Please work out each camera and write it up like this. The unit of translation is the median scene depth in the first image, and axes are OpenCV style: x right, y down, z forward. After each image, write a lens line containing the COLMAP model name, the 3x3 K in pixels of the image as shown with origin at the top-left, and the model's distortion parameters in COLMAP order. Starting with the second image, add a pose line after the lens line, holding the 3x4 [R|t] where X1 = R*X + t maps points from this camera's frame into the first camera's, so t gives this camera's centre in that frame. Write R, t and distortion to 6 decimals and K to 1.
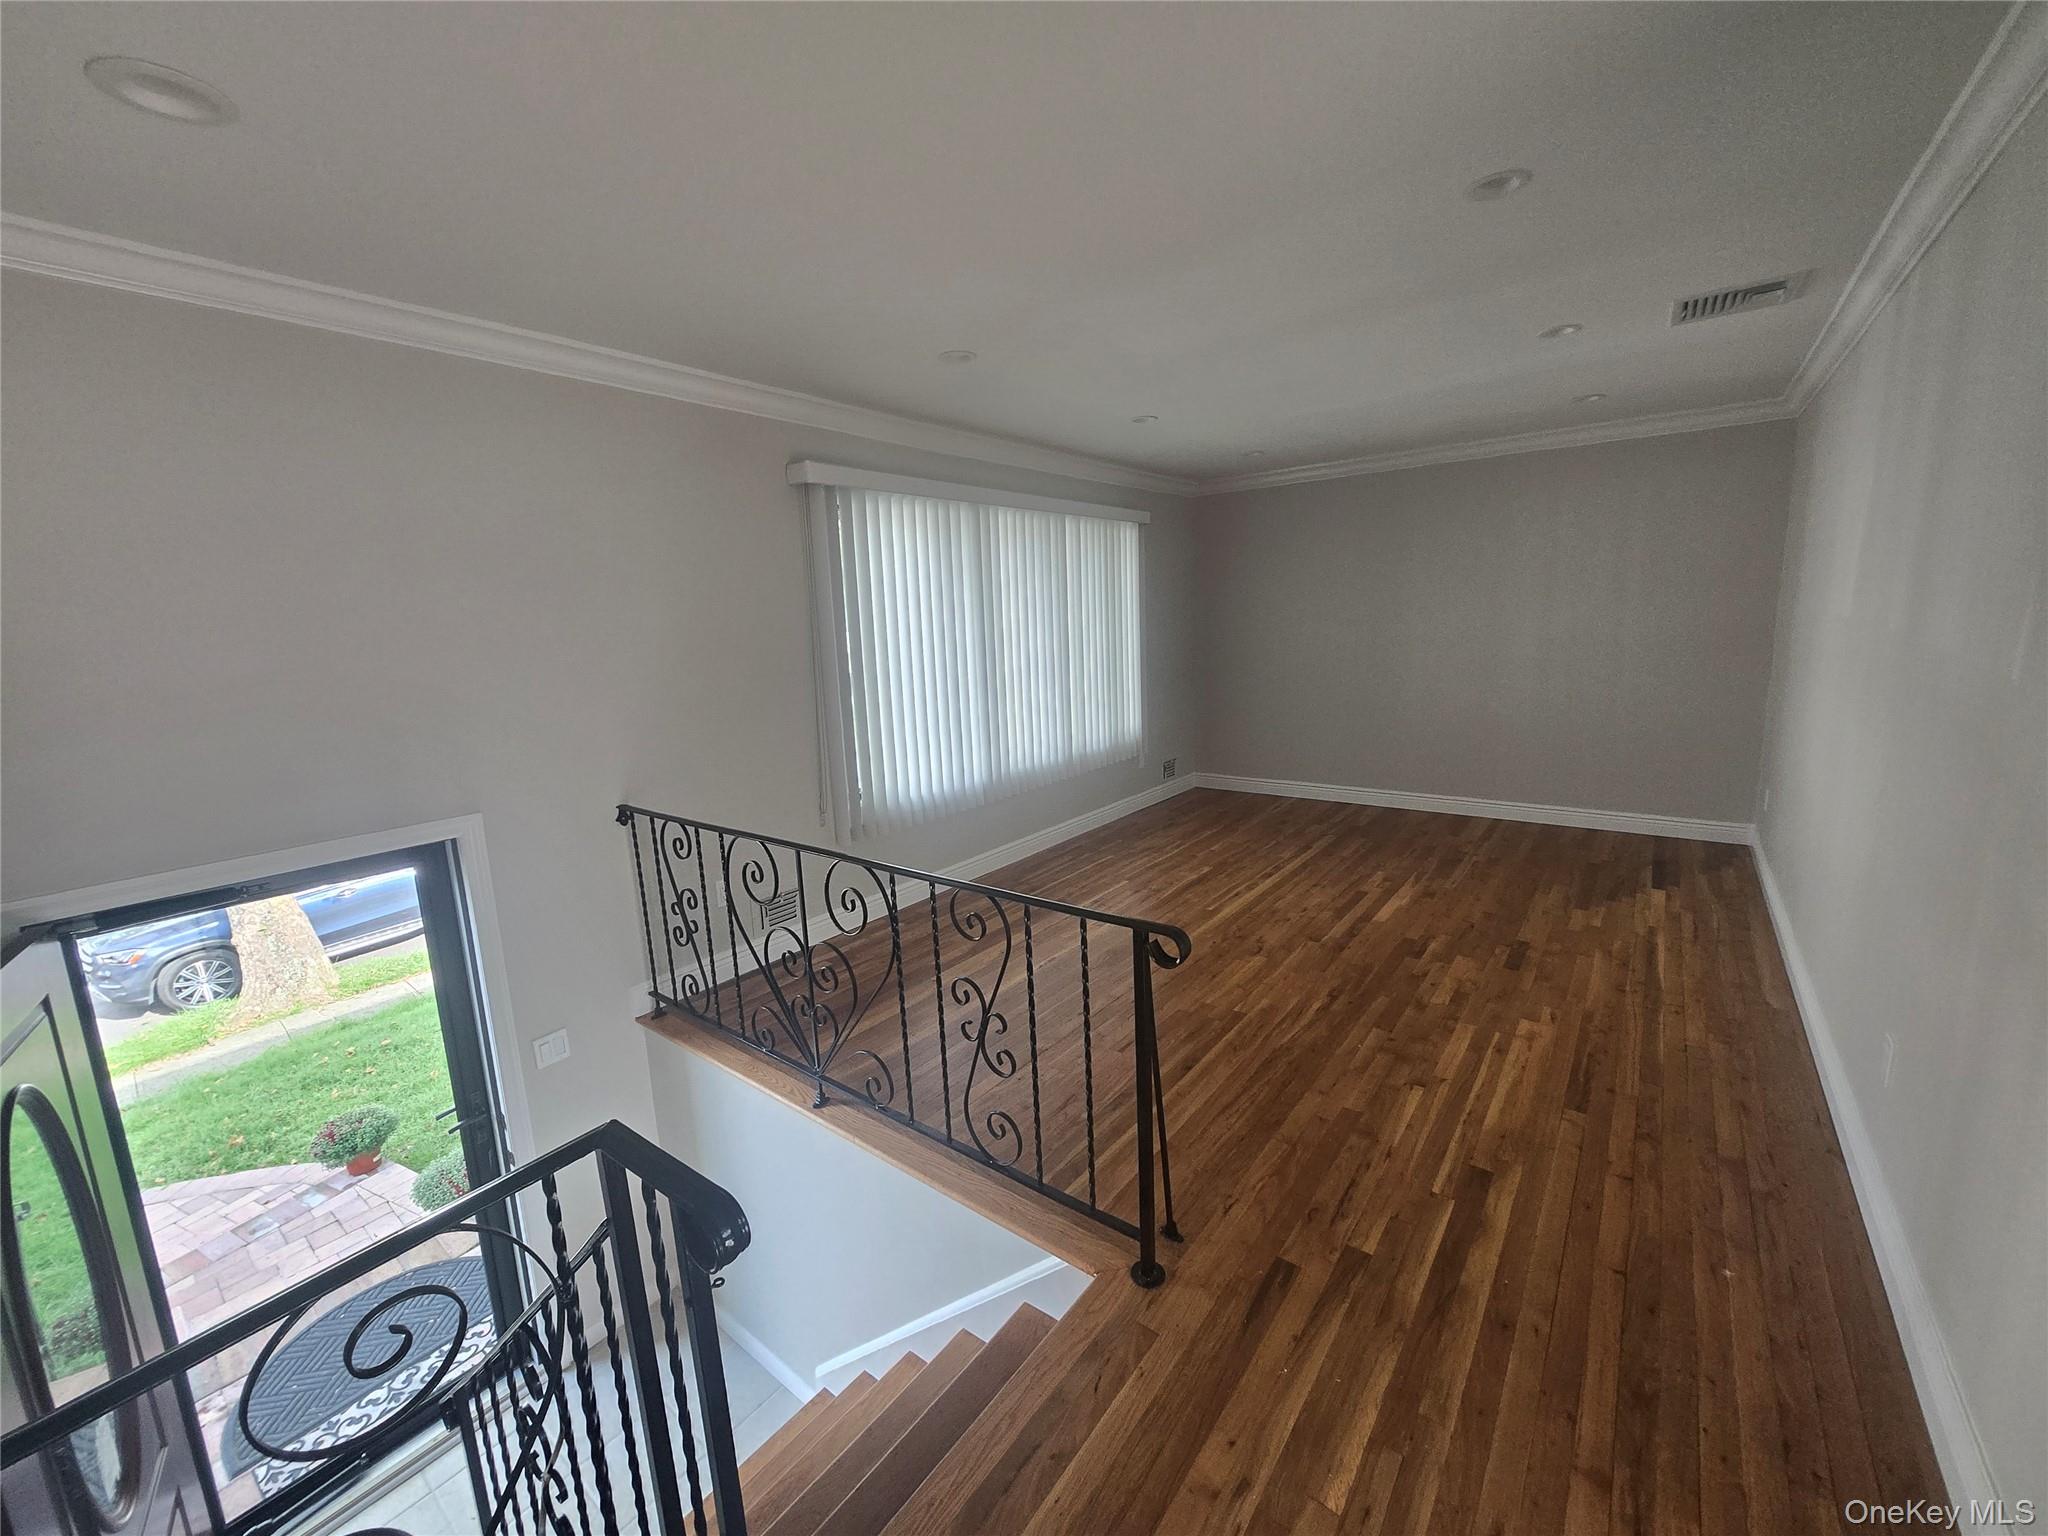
lens RADIAL K [[803.7, 0, 1022.7], [0, 803.7, 751.0], [0, 0, 1]] dist [0.000343, 0.000246]
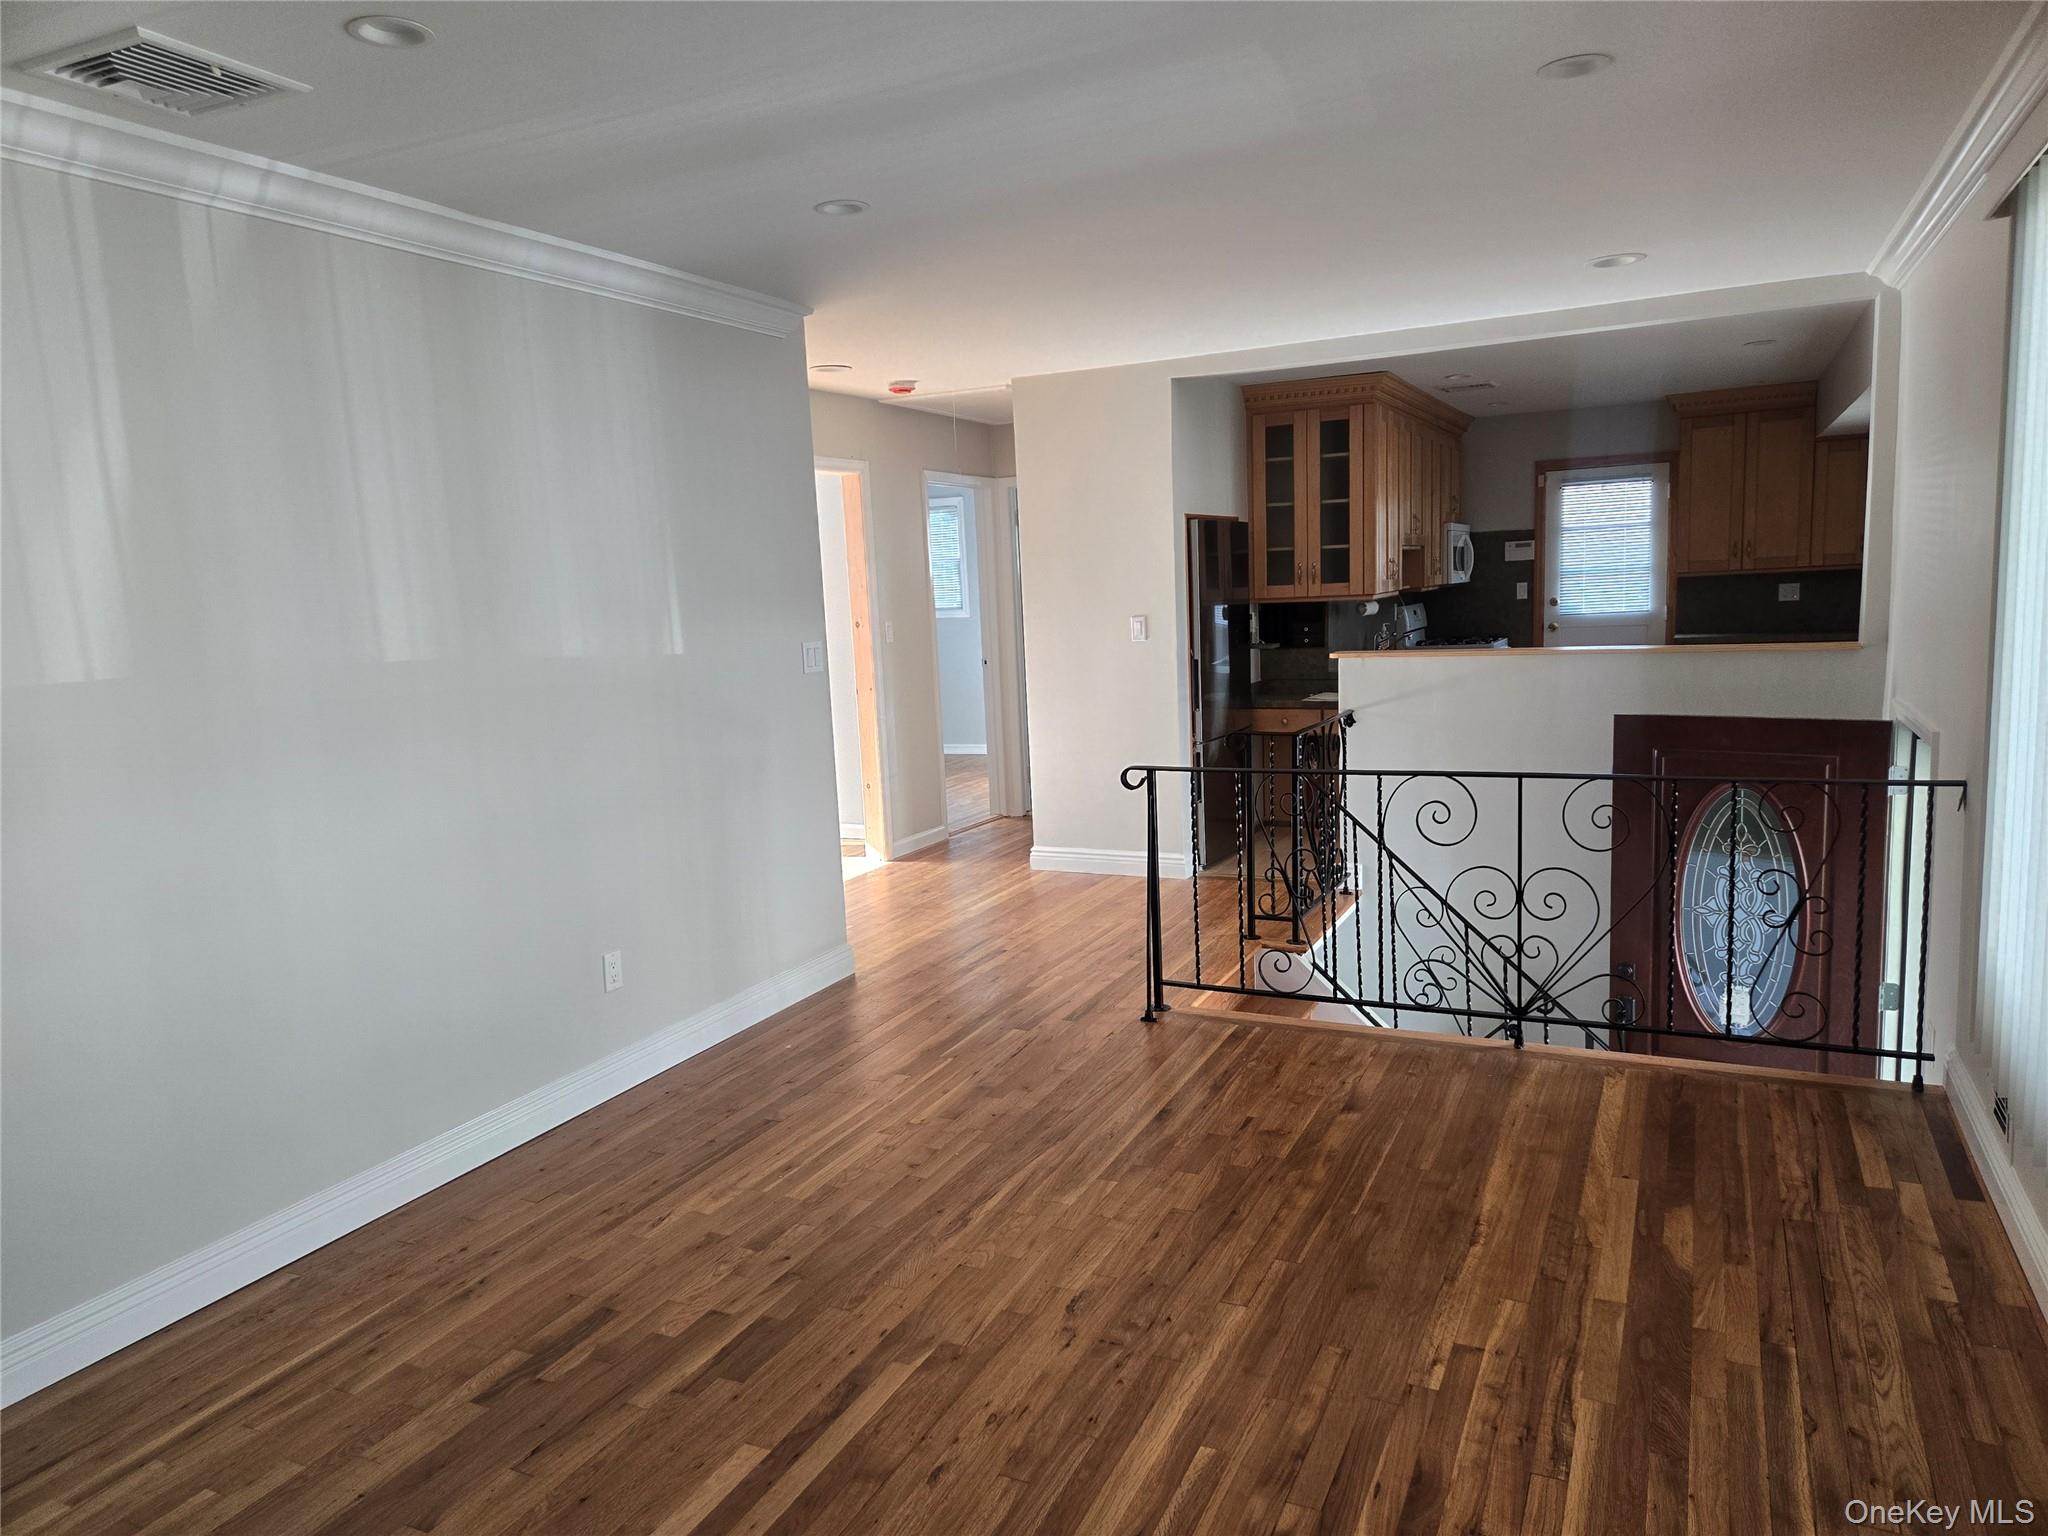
lens RADIAL K [[1364.2, 0, 1028.5], [0, 1364.2, 774.8], [0, 0, 1]] dist [0.081749, -0.070461]
pose [[-0.971287, 0.119873, -0.205504, 0.517829], [0.052628, 0.950645, 0.305785, -0.338184], [0.232016, 0.286190, -0.929658, 1.909897]]
